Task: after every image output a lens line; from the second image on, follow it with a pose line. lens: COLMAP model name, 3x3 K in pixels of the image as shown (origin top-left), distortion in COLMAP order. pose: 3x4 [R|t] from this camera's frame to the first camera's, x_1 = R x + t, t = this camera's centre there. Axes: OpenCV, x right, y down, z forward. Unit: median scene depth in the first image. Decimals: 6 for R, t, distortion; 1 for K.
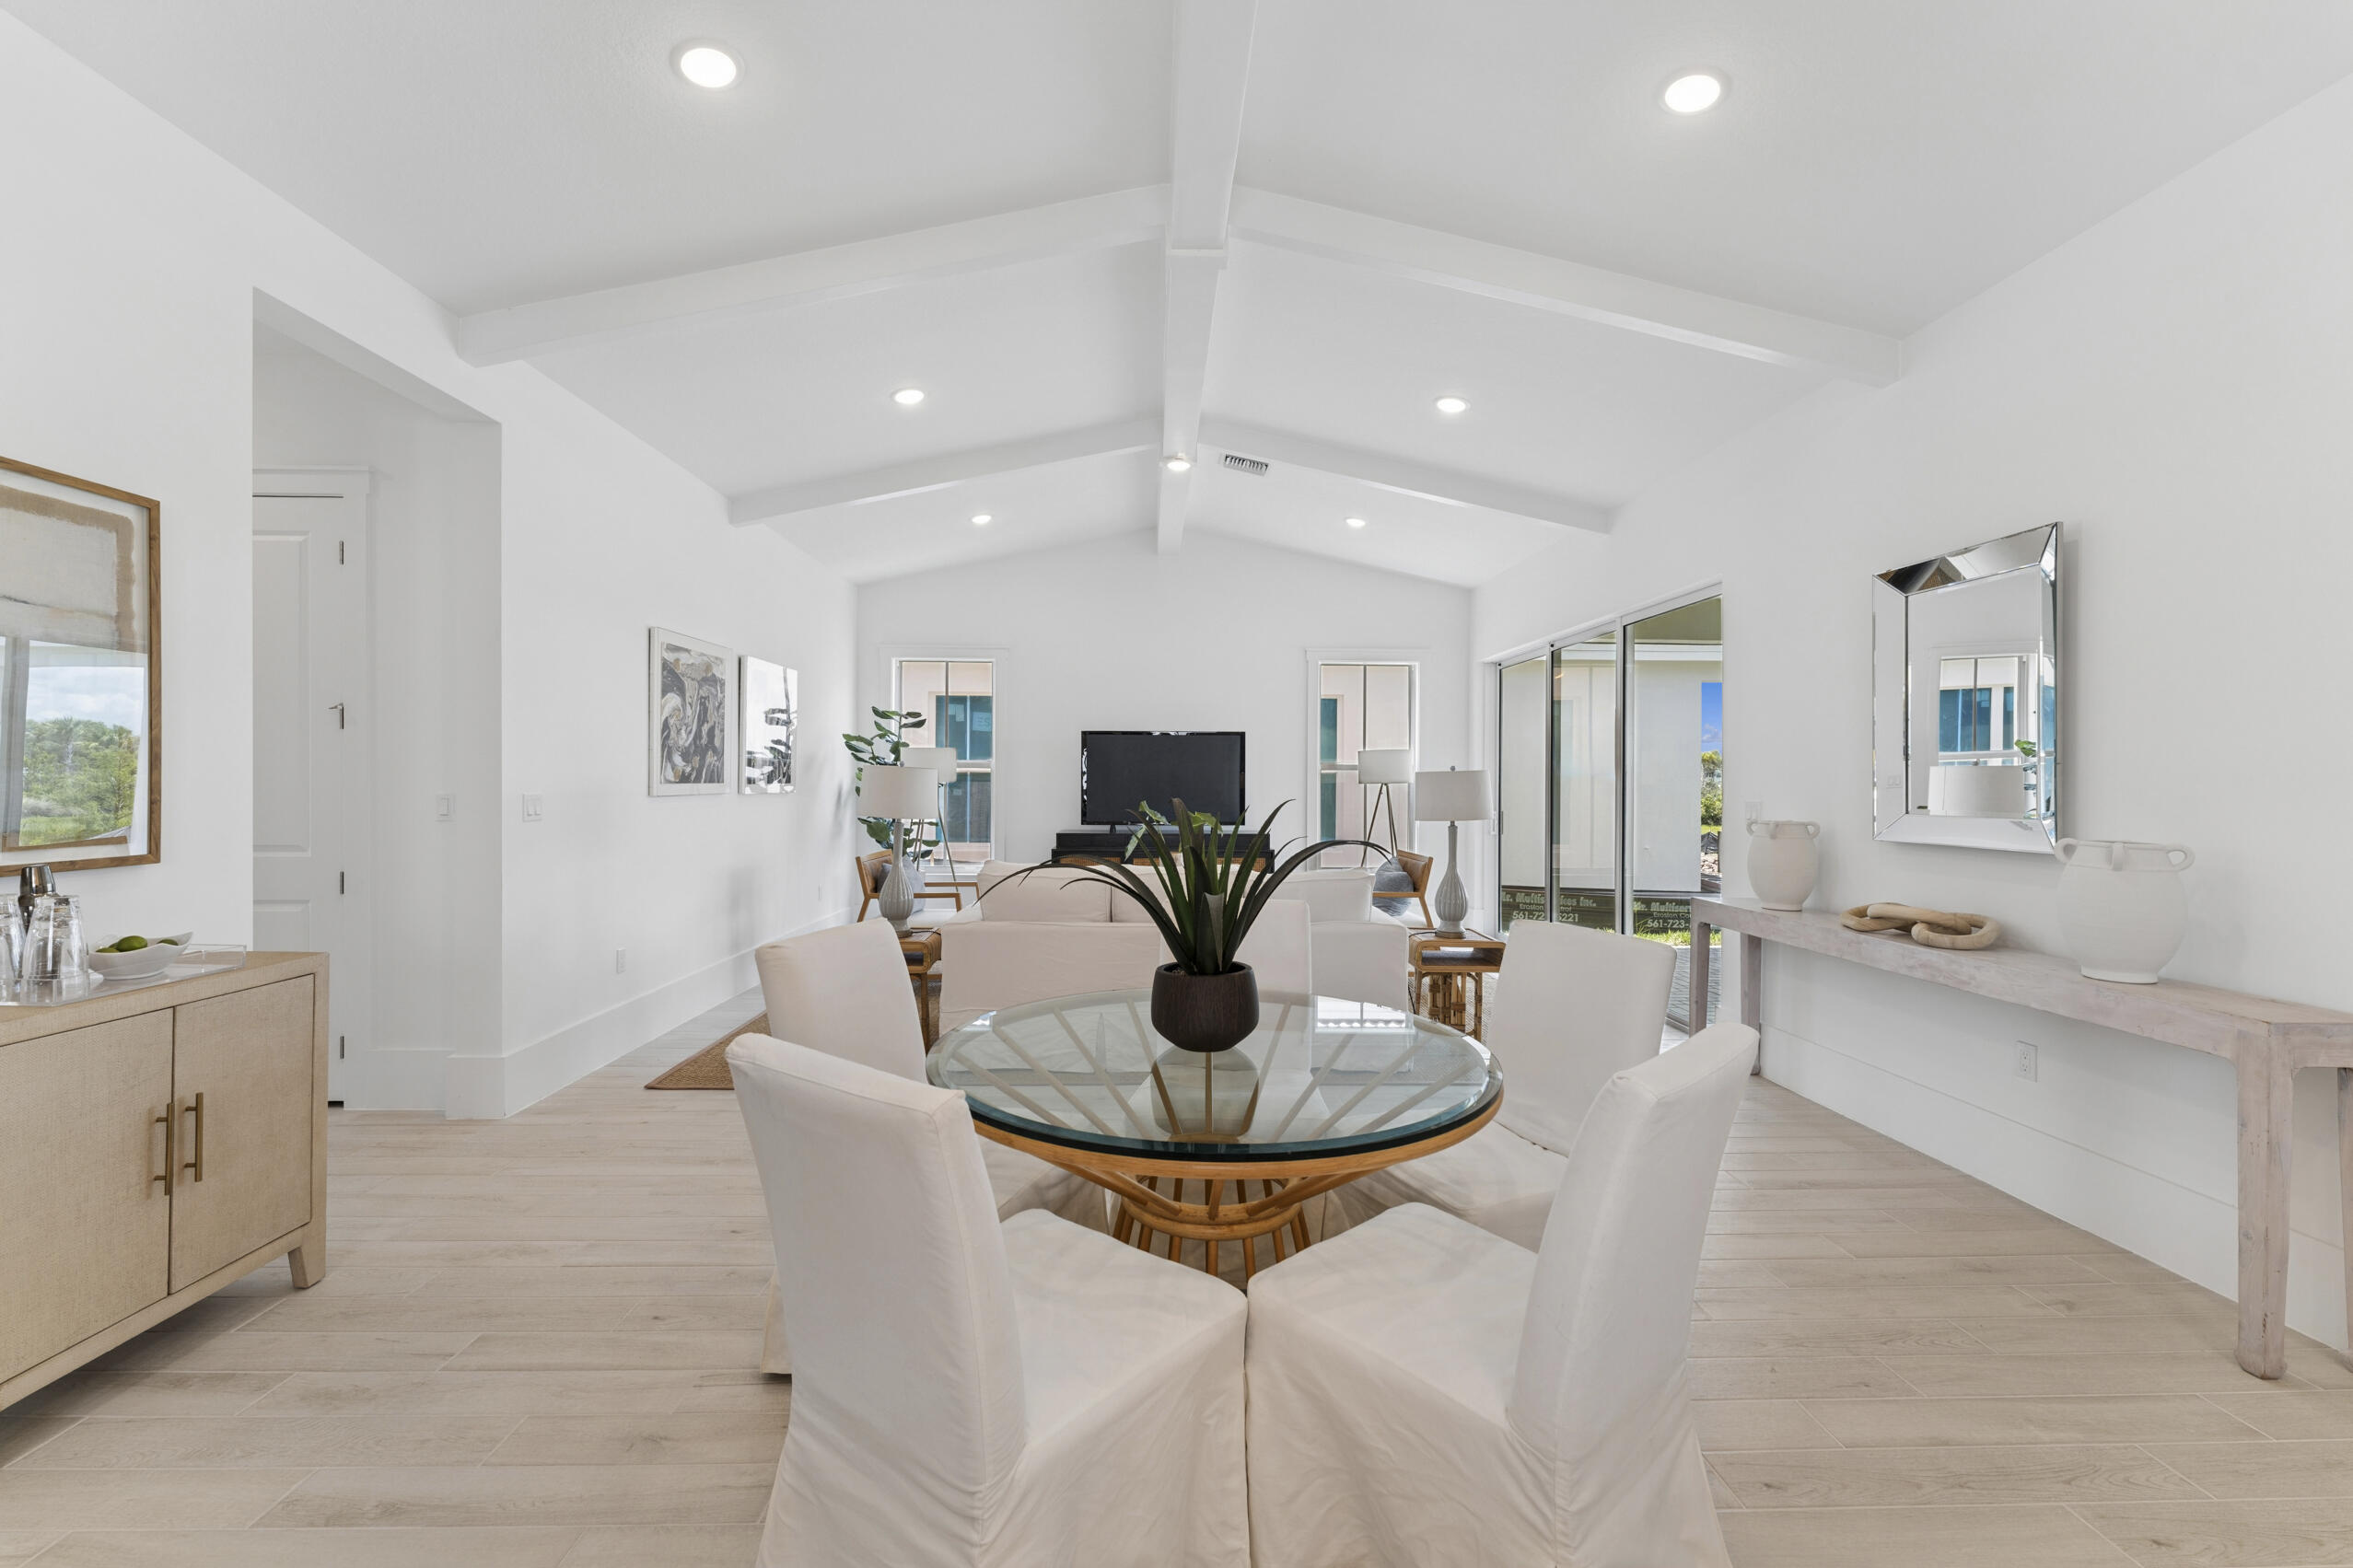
lens RADIAL K [[966.1, 0, 1176.5], [0, 966.1, 784.0], [0, 0, 1]] dist [-0.005695, 0.000118]
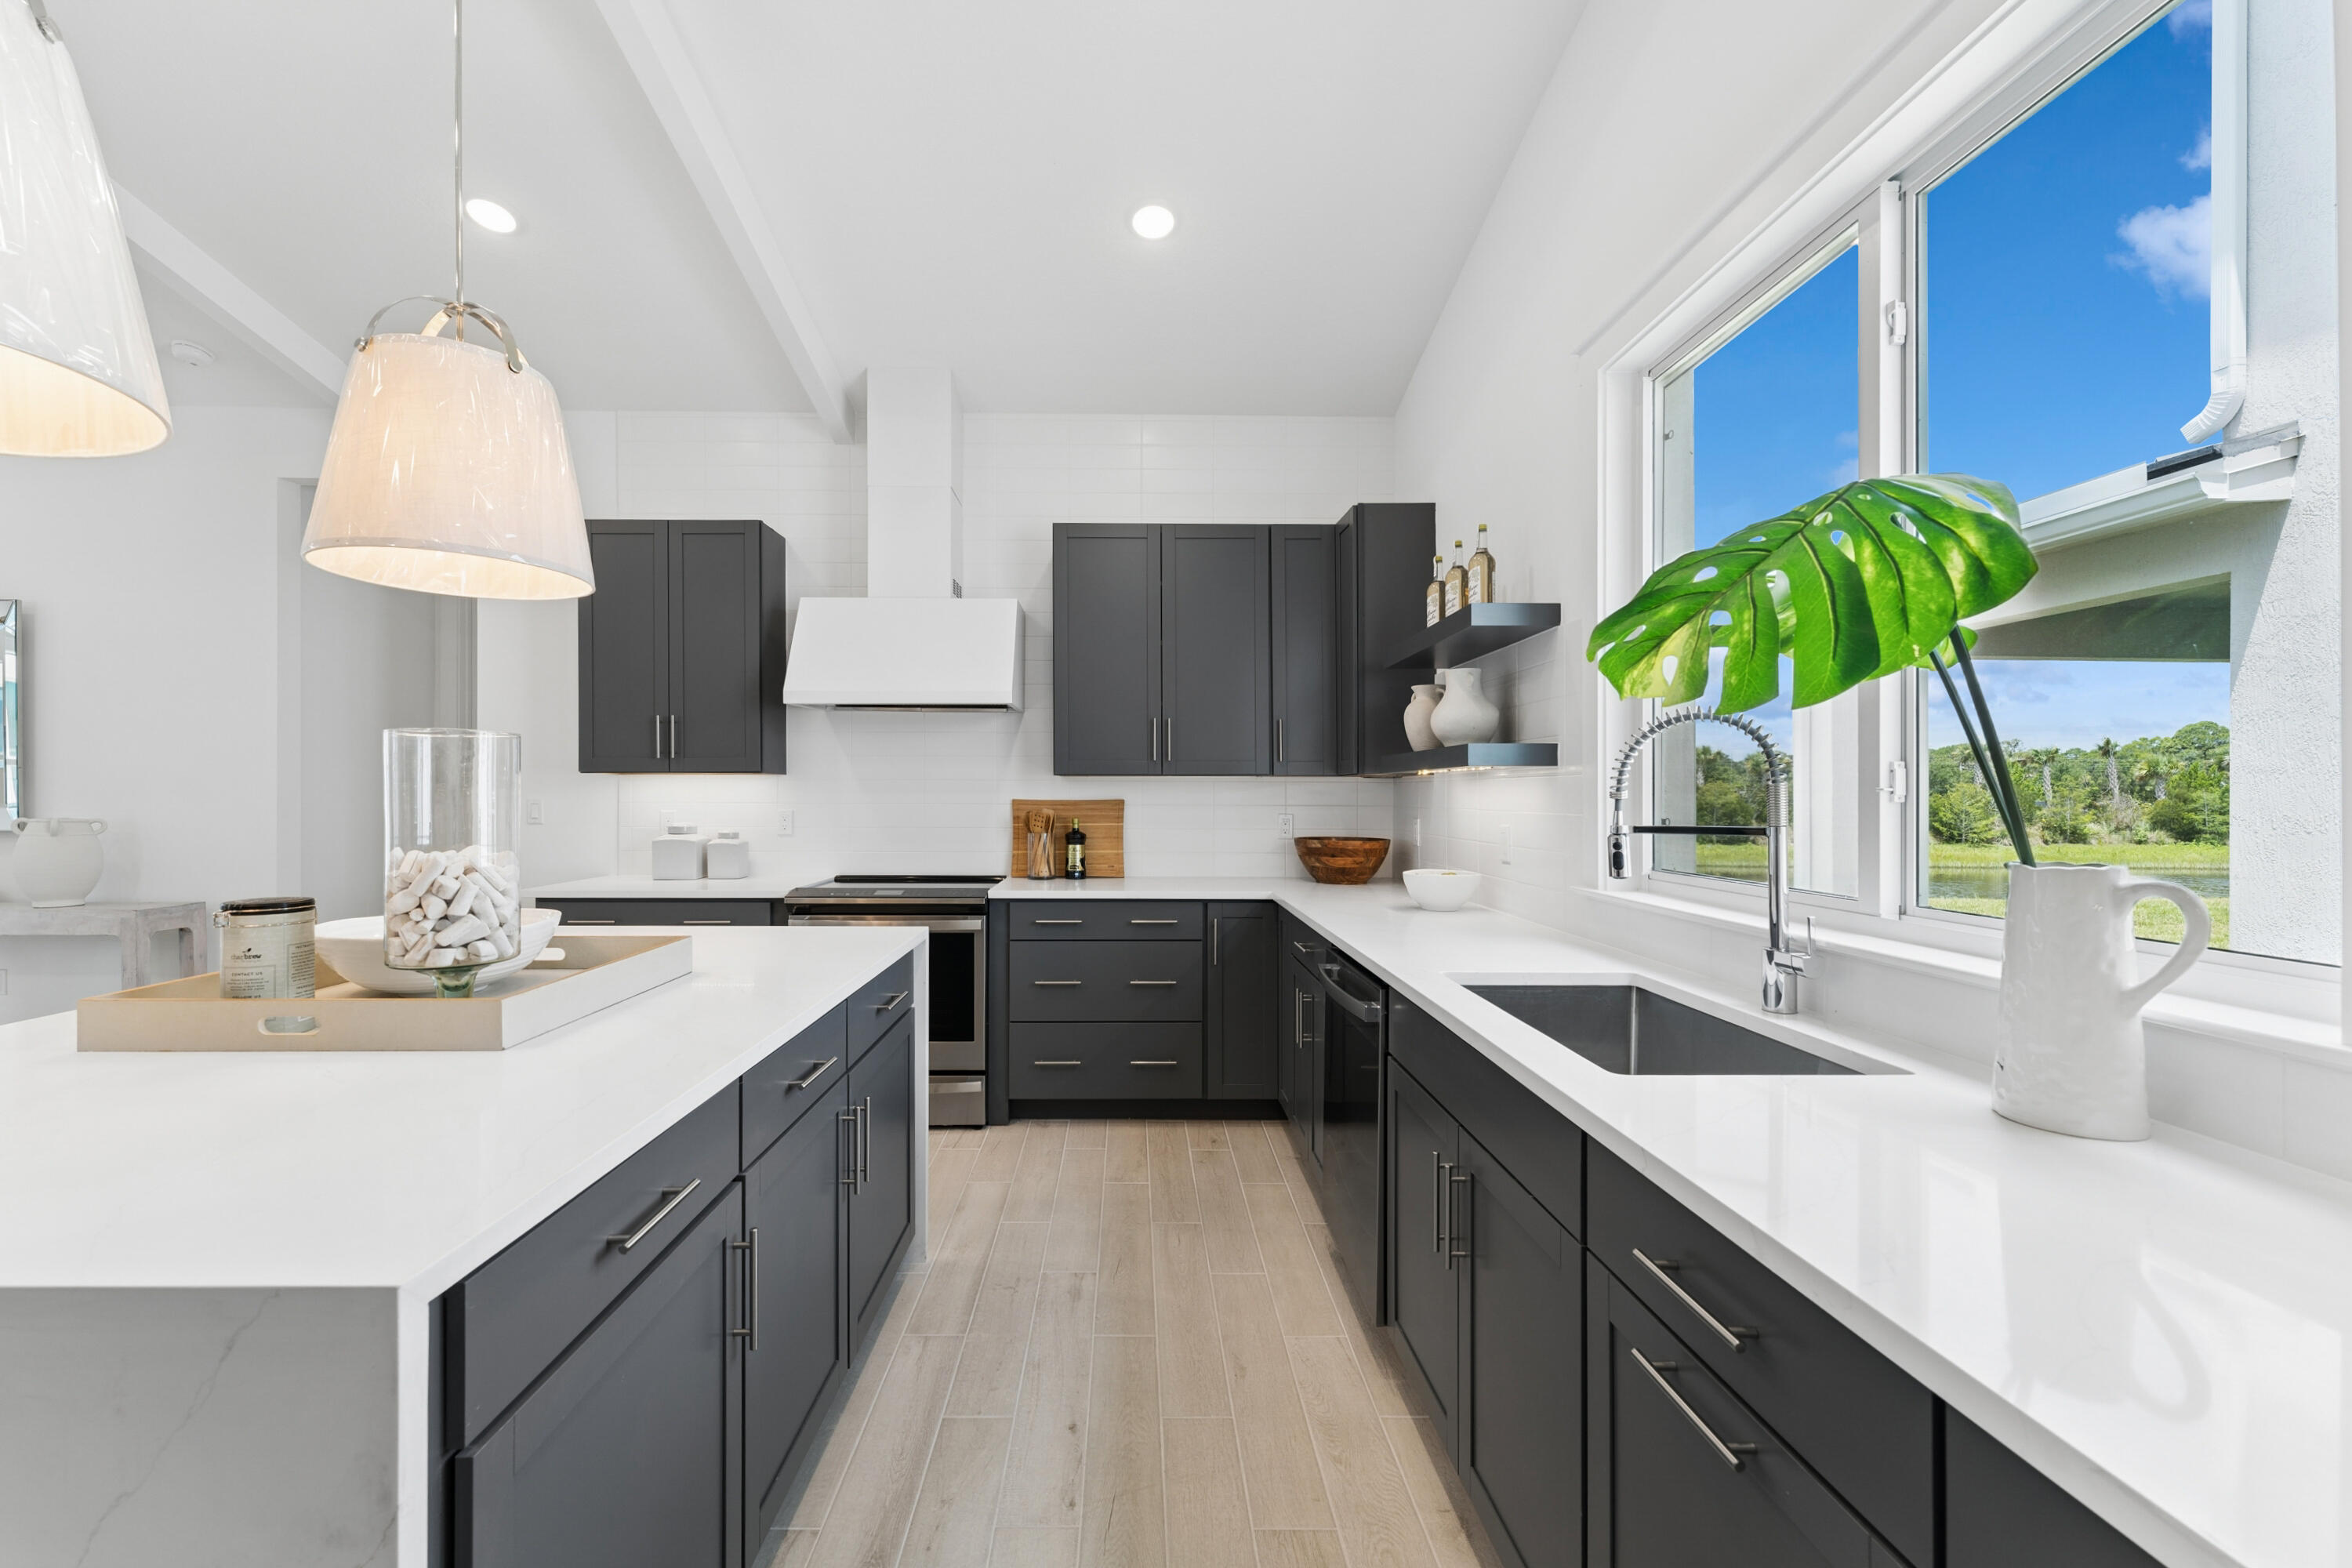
lens RADIAL K [[914.4, 0, 1178.9], [0, 914.4, 792.9], [0, 0, 1]] dist [-0.000879, -0.000151]
pose [[0.022726, -0.010612, 0.999685, -0.255524], [0.003697, 0.999938, 0.010531, 0.004579], [-0.999735, 0.003456, 0.022763, -0.468704]]
